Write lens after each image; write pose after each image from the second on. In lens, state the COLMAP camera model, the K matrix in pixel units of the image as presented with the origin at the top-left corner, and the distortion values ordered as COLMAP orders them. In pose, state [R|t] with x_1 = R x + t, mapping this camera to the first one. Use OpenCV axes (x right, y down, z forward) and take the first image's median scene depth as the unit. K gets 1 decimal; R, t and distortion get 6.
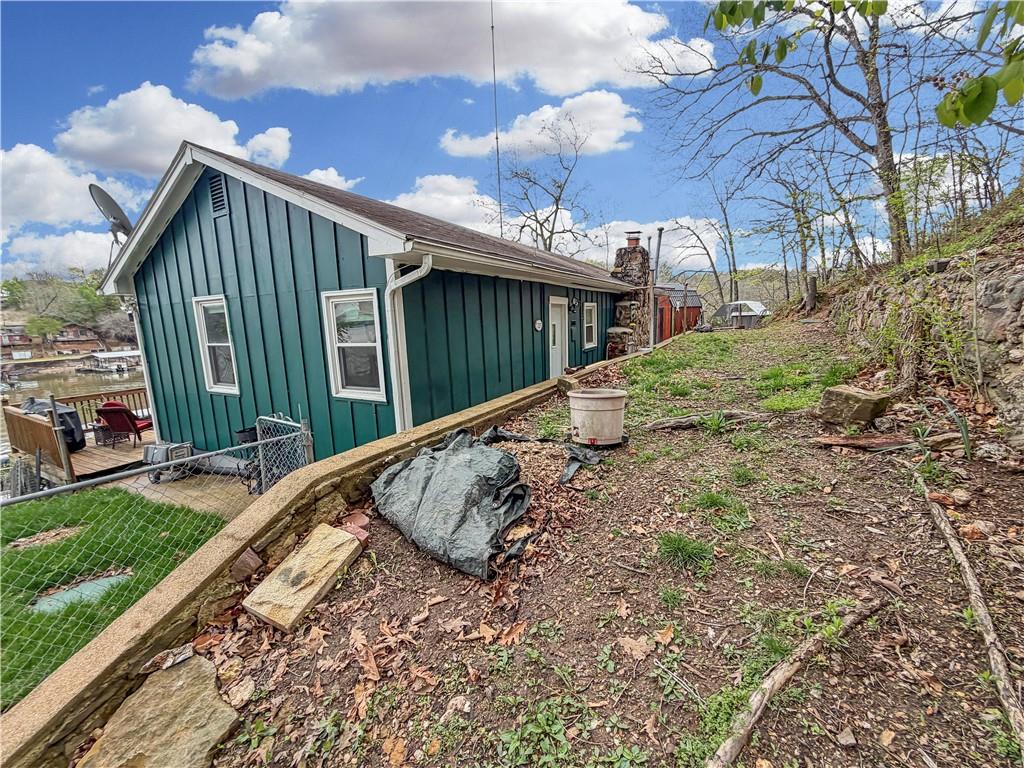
lens RADIAL K [[410.6, 0, 508.8], [0, 410.6, 385.7], [0, 0, 1]] dist [-0.001452, 0.000003]
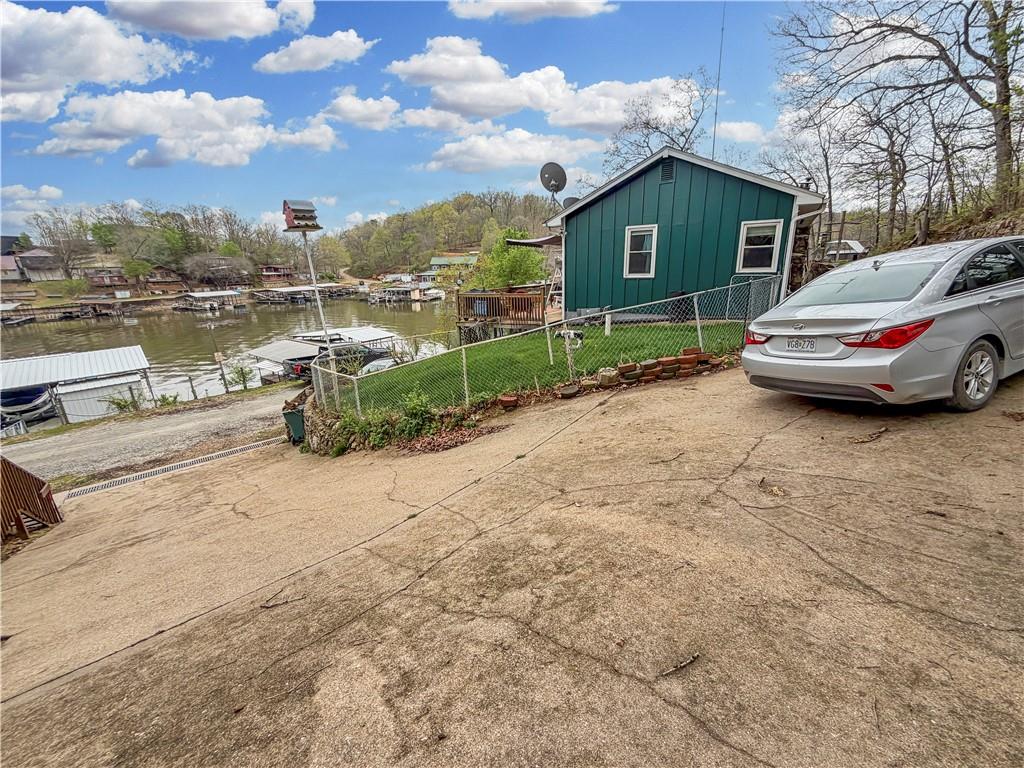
lens RADIAL K [[410.6, 0, 508.8], [0, 410.6, 385.7], [0, 0, 1]] dist [-0.001452, 0.000003]
pose [[0.997819, 0.023284, -0.061766, -0.077039], [-0.015553, 0.992308, 0.122811, 0.019415], [0.064150, -0.121583, 0.990506, -0.067724]]
